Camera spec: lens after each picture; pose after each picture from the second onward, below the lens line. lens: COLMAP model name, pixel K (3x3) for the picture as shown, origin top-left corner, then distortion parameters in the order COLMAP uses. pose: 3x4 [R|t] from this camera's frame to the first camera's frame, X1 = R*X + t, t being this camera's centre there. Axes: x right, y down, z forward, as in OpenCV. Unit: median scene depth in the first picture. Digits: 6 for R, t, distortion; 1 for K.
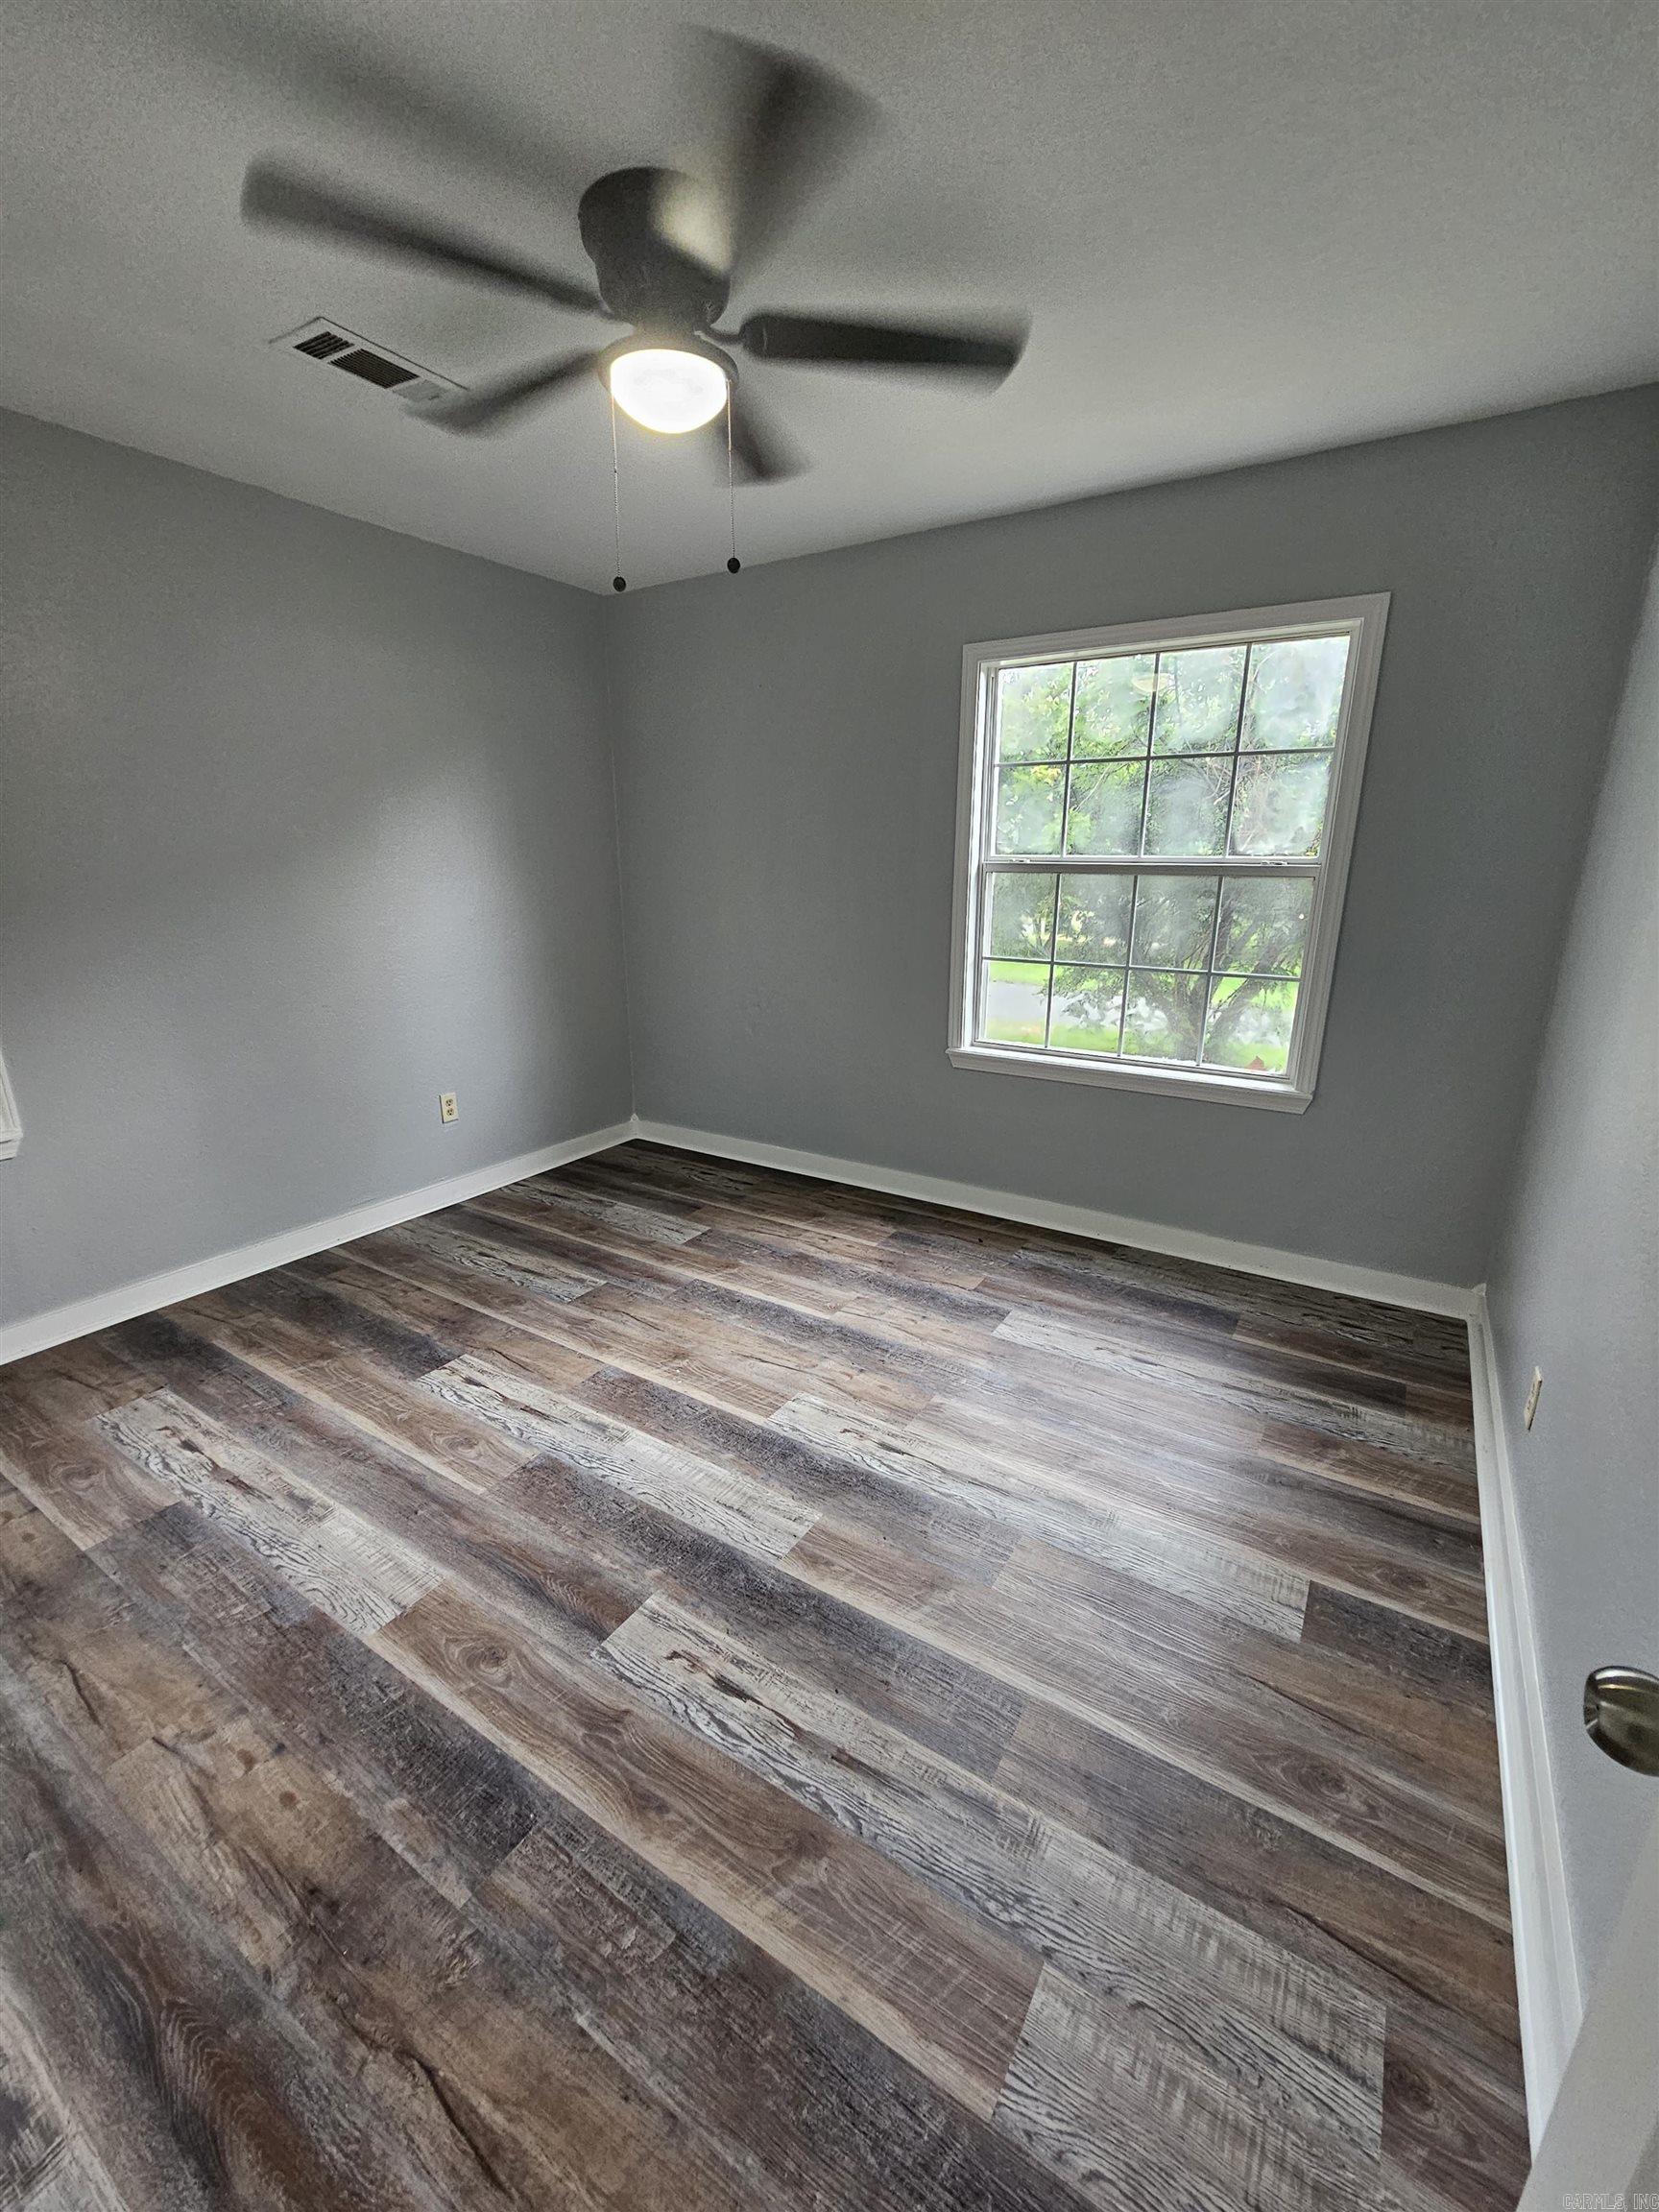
lens RADIAL K [[906.5, 0, 833.8], [0, 906.5, 1117.9], [0, 0, 1]] dist [-0.002175, 0.001007]
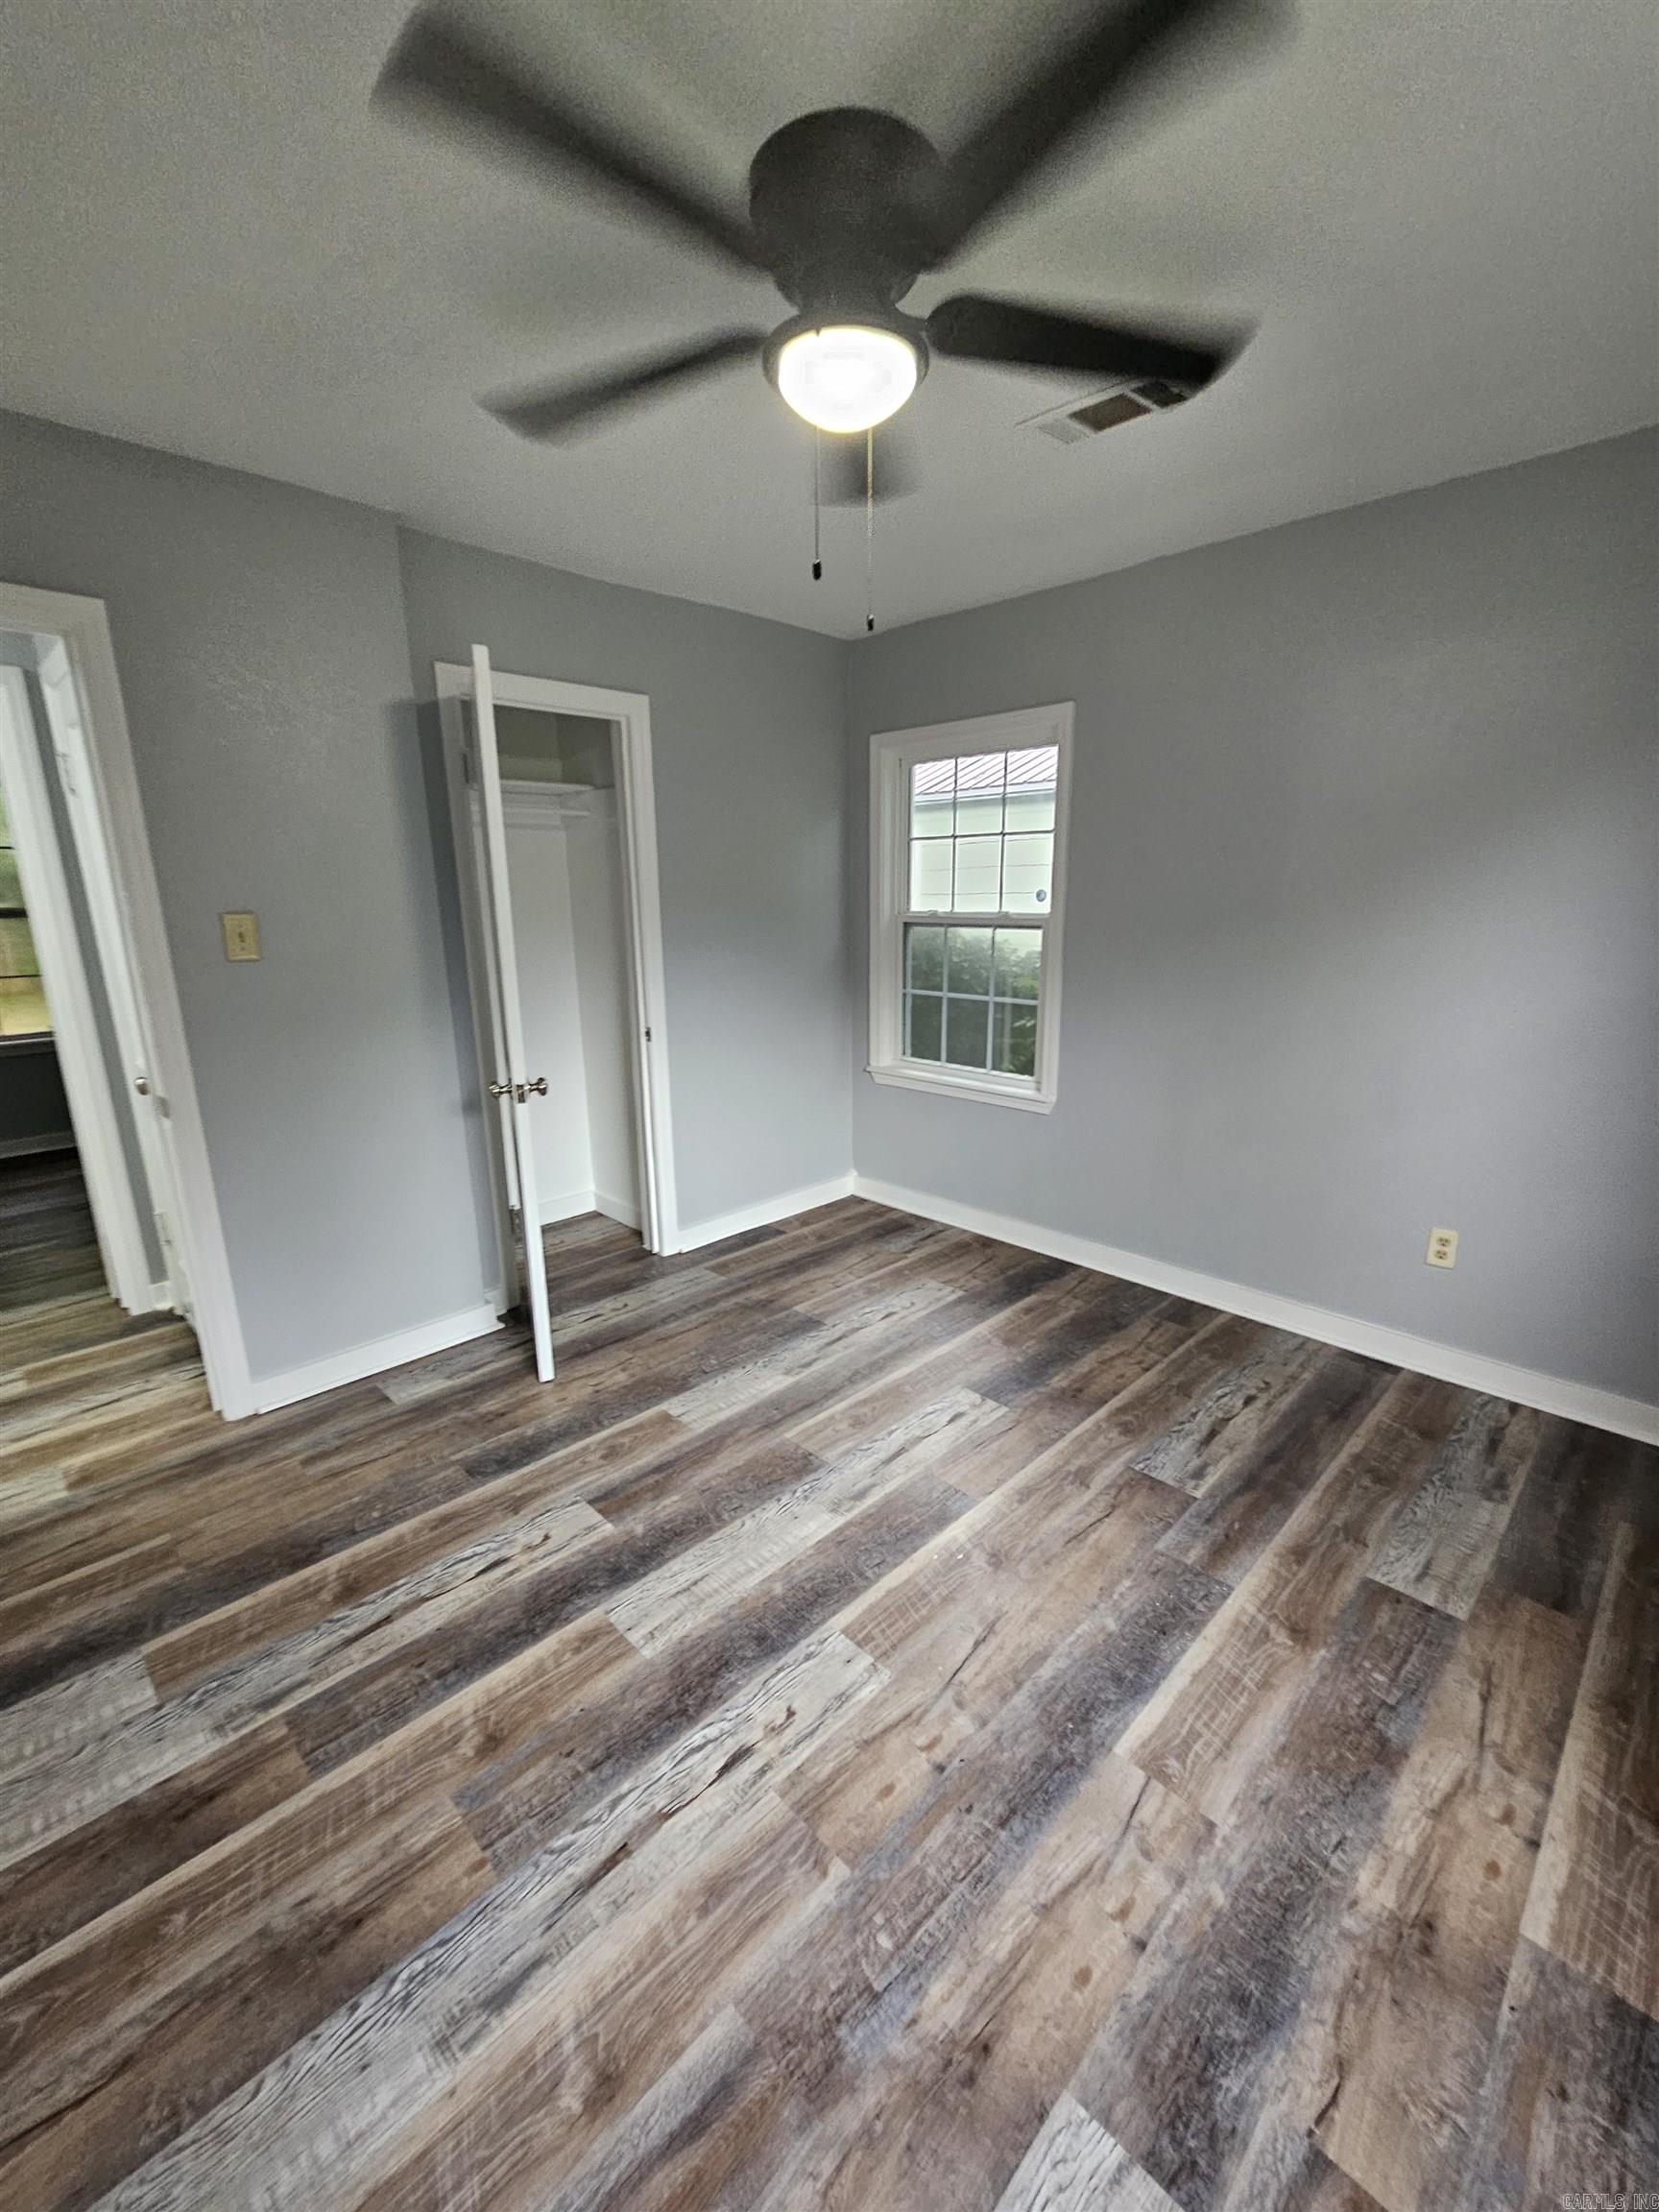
lens RADIAL K [[907.0, 0, 823.8], [0, 907.0, 1113.6], [0, 0, 1]] dist [-0.001666, 0.001088]
pose [[-0.223071, 0.236868, -0.945586, 0.563873], [-0.264519, 0.918923, 0.292591, -0.307522], [0.938226, 0.315394, -0.142329, 0.946845]]
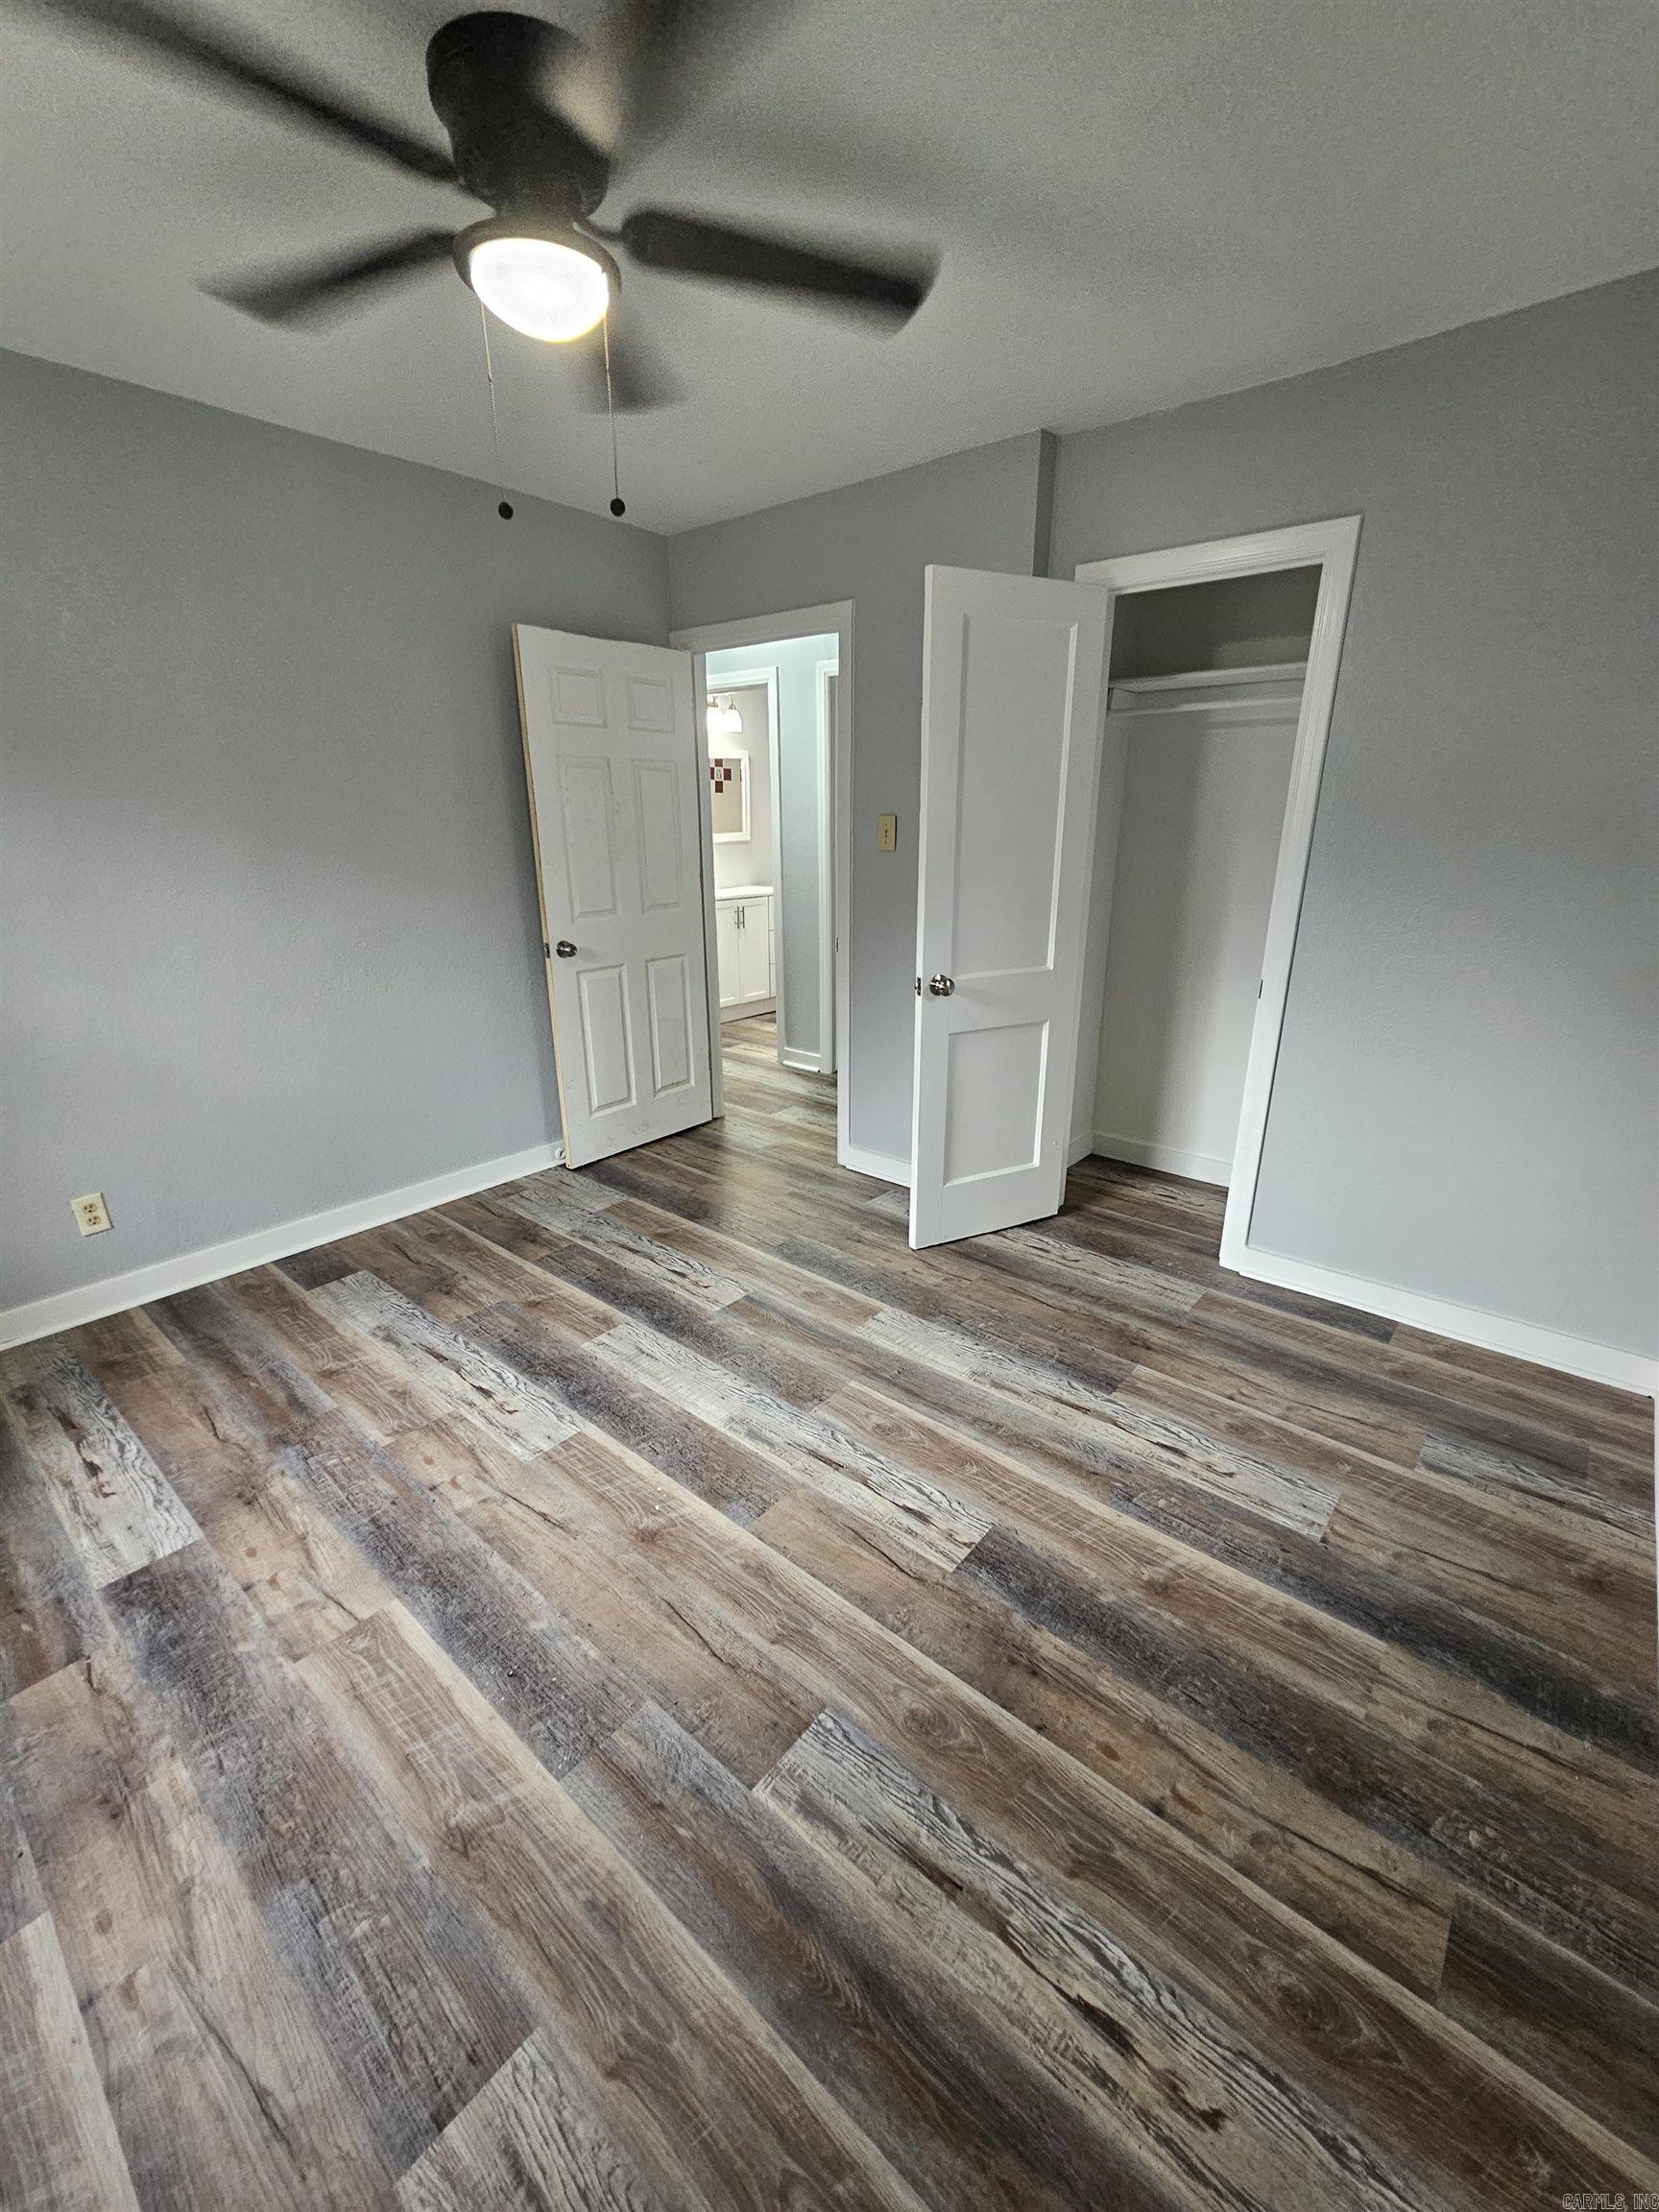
lens RADIAL K [[907.5, 0, 830.8], [0, 907.5, 1113.1], [0, 0, 1]] dist [-0.002624, 0.000755]
pose [[-0.990459, -0.041121, 0.131531, -0.437972], [0.040812, 0.824105, 0.564965, -0.460308], [-0.131628, 0.564942, -0.814564, 1.531848]]
